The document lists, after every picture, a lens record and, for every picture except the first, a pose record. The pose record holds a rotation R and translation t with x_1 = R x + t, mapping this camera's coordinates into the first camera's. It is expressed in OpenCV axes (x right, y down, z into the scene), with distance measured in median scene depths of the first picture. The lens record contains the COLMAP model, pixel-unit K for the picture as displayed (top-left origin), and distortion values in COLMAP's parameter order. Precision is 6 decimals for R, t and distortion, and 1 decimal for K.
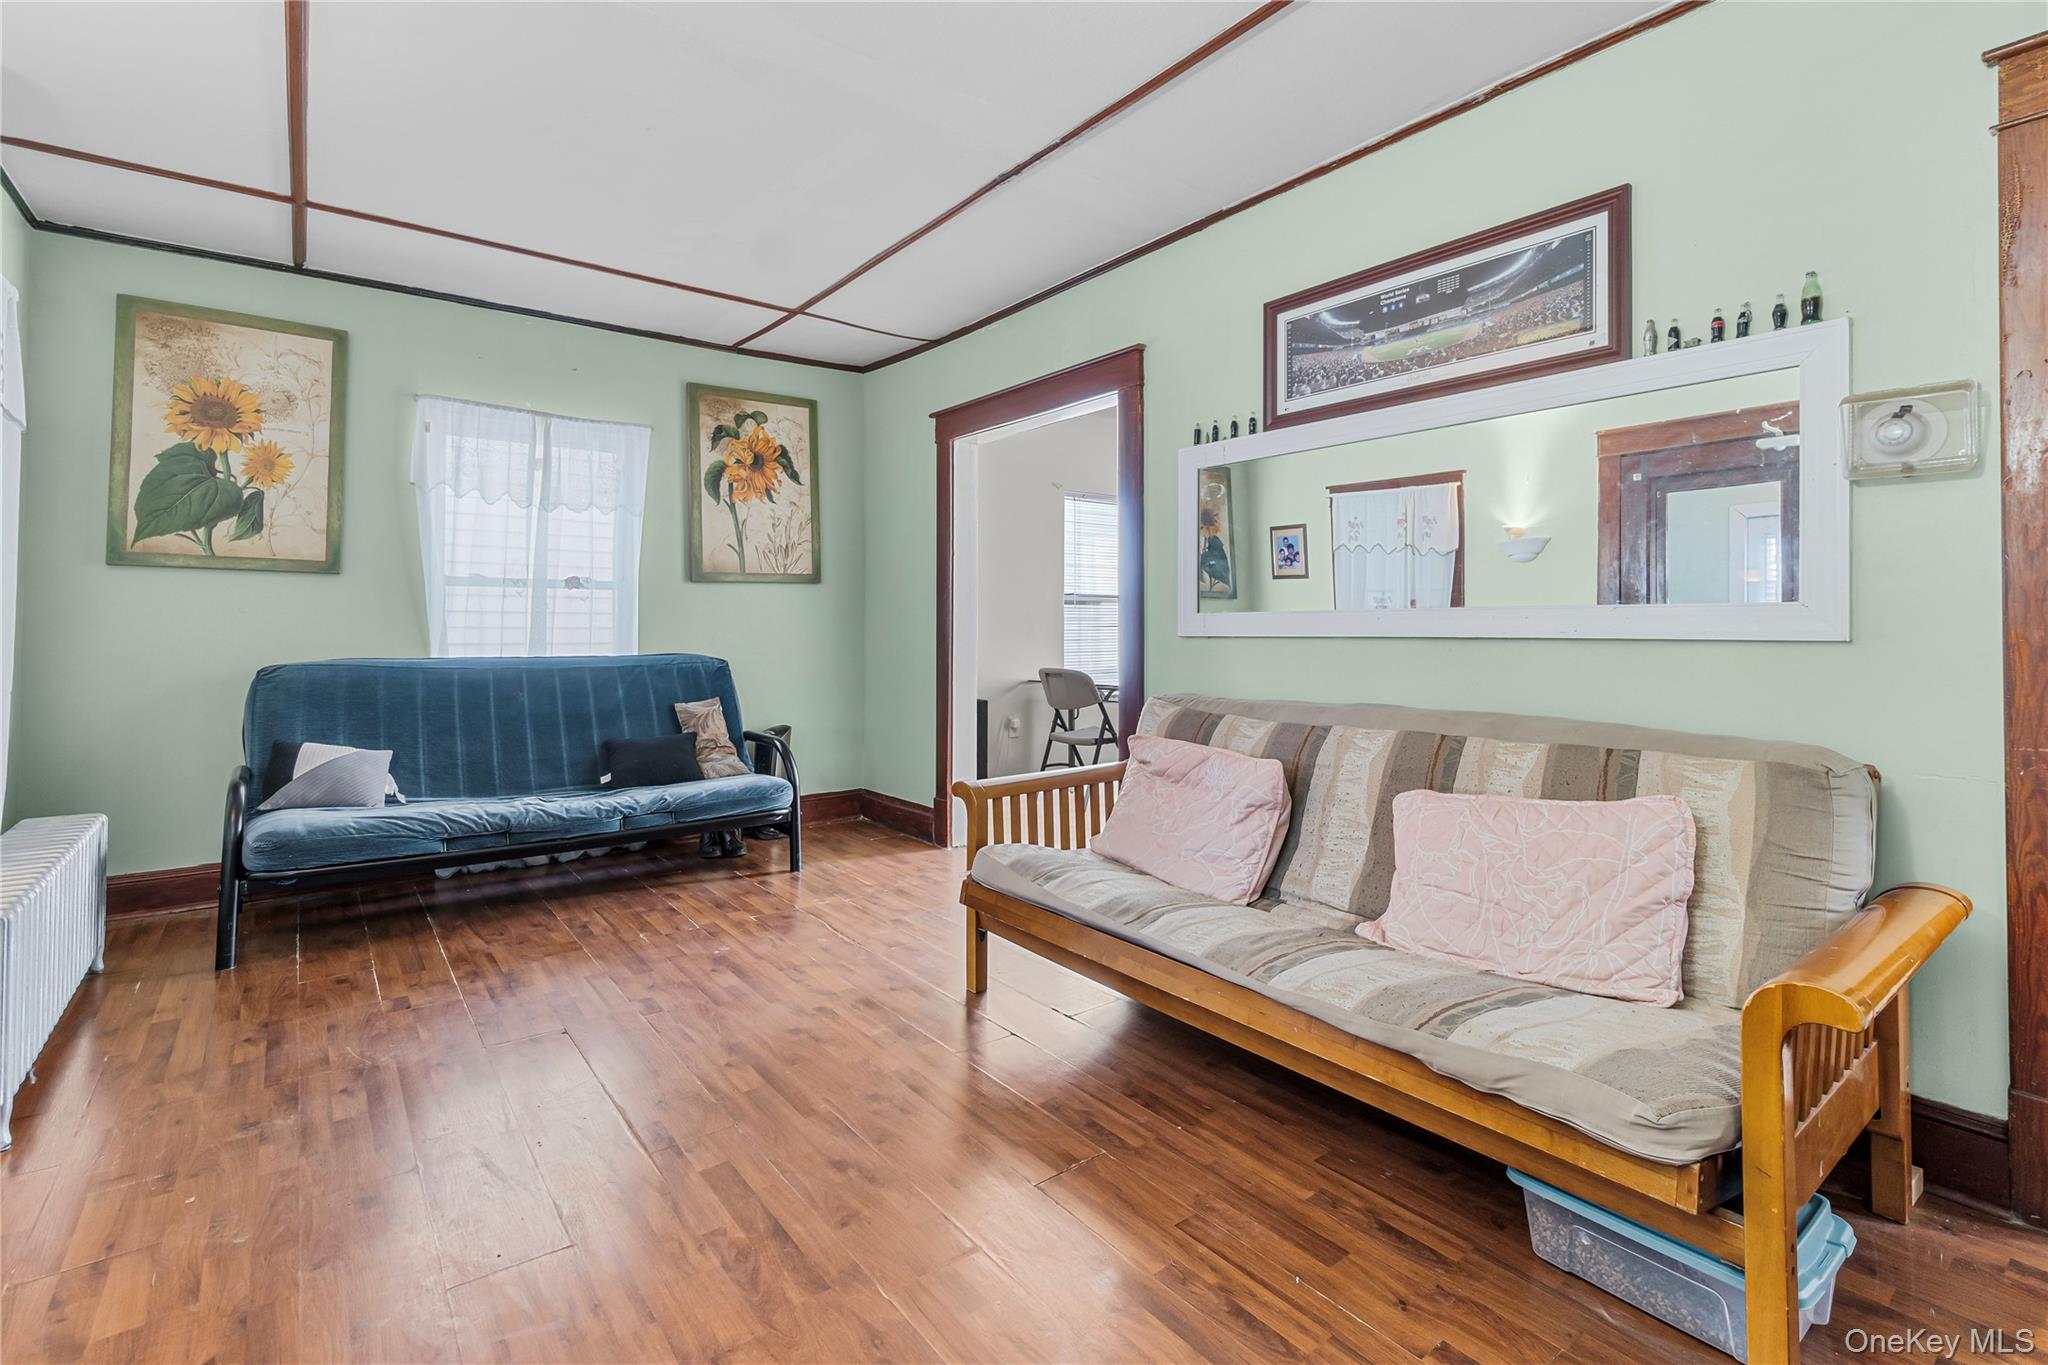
lens RADIAL K [[930.5, 0, 993.9], [0, 930.5, 615.3], [0, 0, 1]] dist [-0.000512, 0.000786]
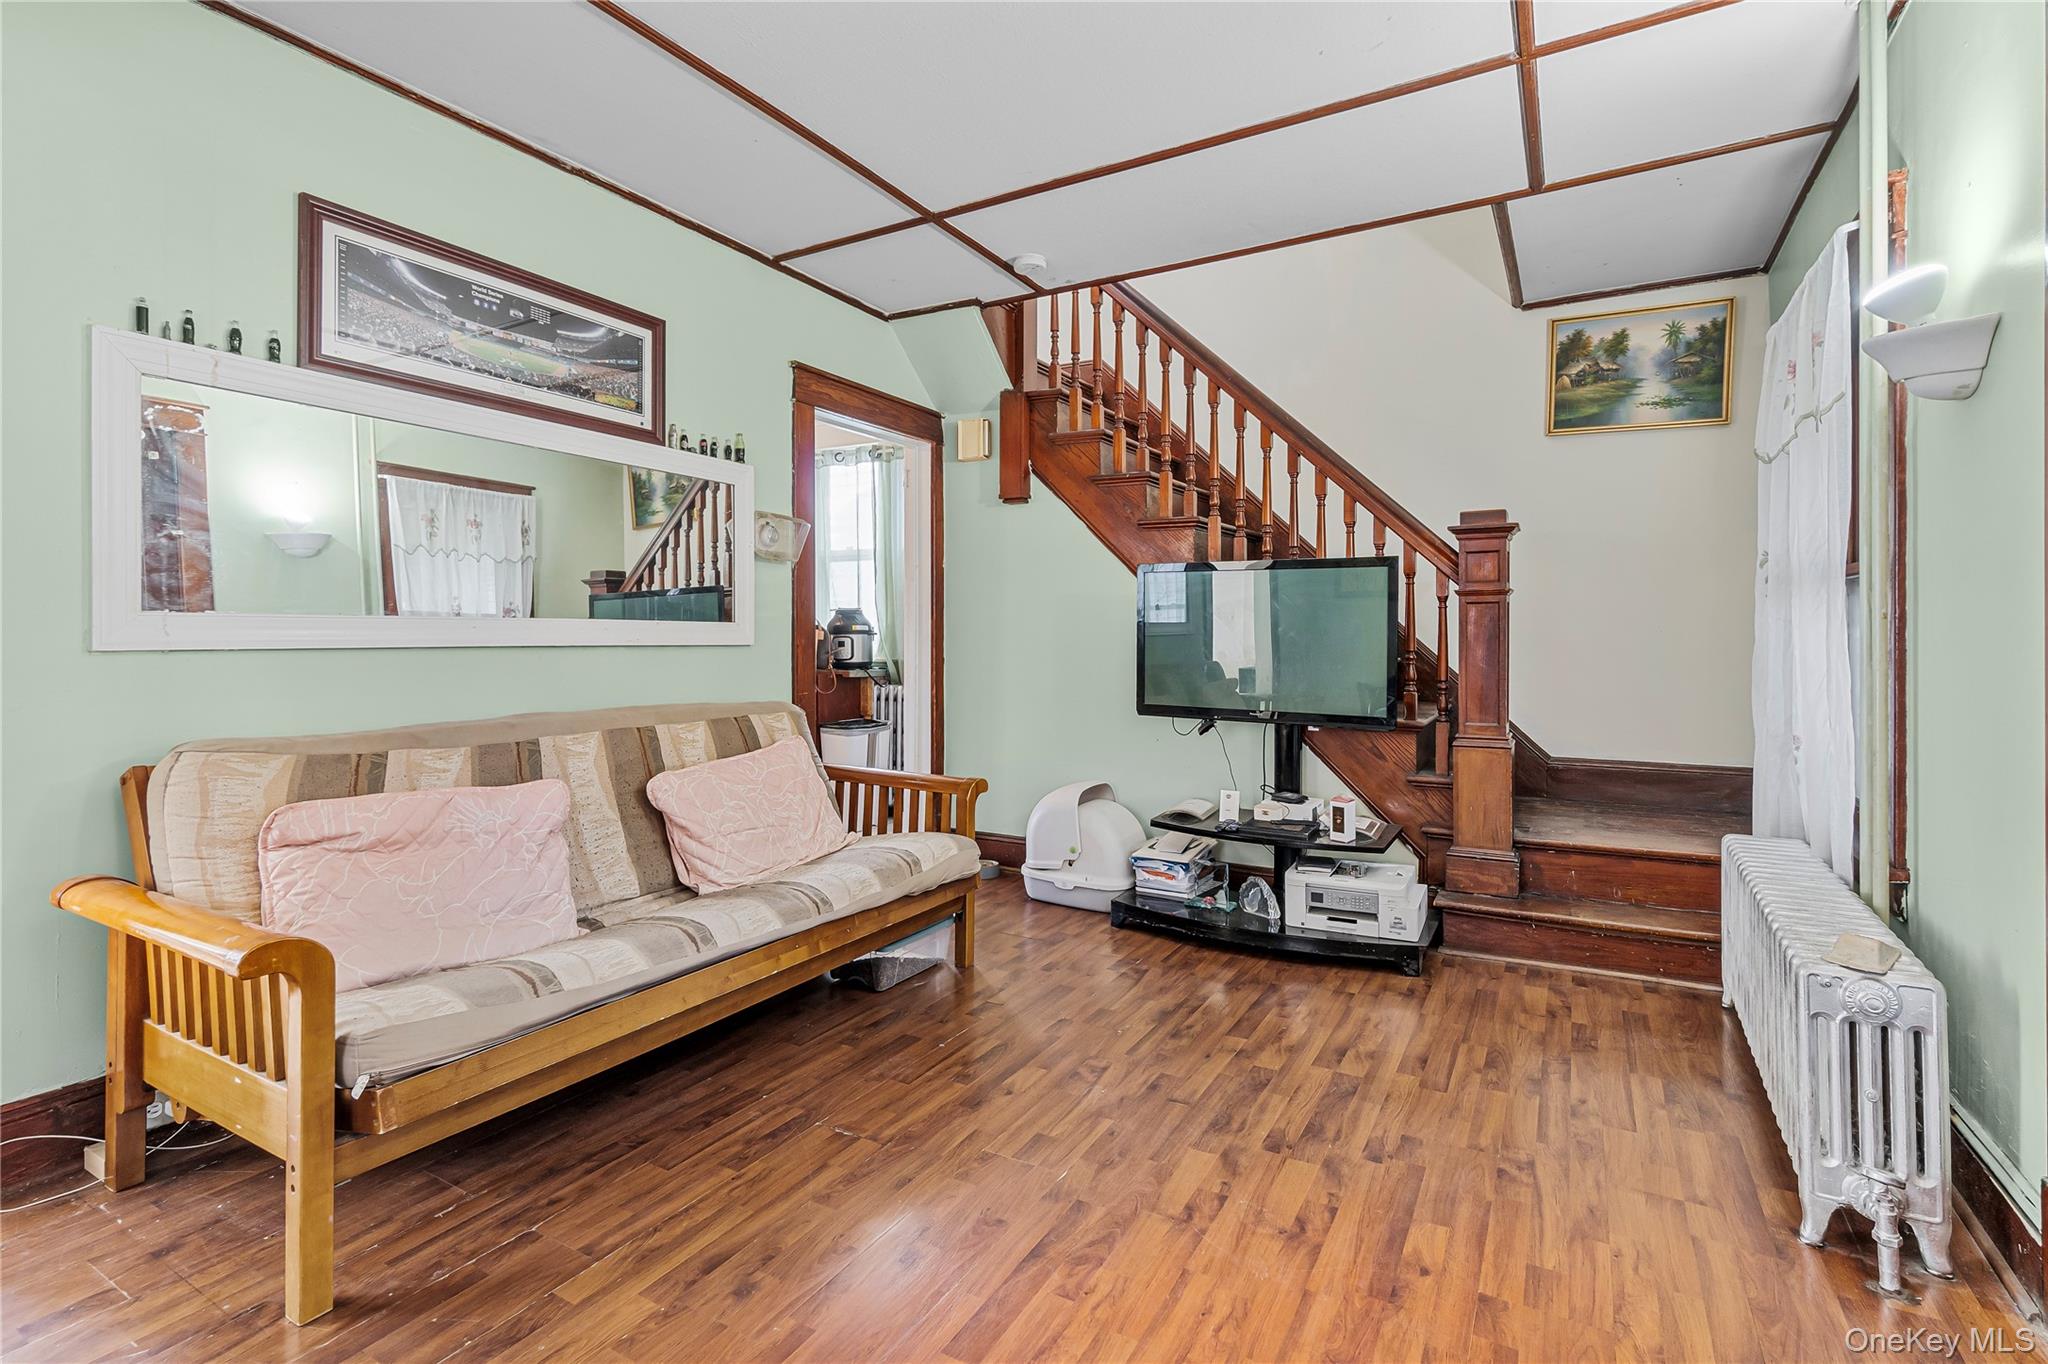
lens RADIAL K [[960.2, 0, 1033.6], [0, 960.2, 645.3], [0, 0, 1]] dist [-0.003206, -0.000556]
pose [[-0.404466, -0.005474, 0.914537, -0.758345], [-0.012825, 0.999918, 0.000313, 0.015223], [-0.914463, -0.011603, -0.404503, 0.935791]]
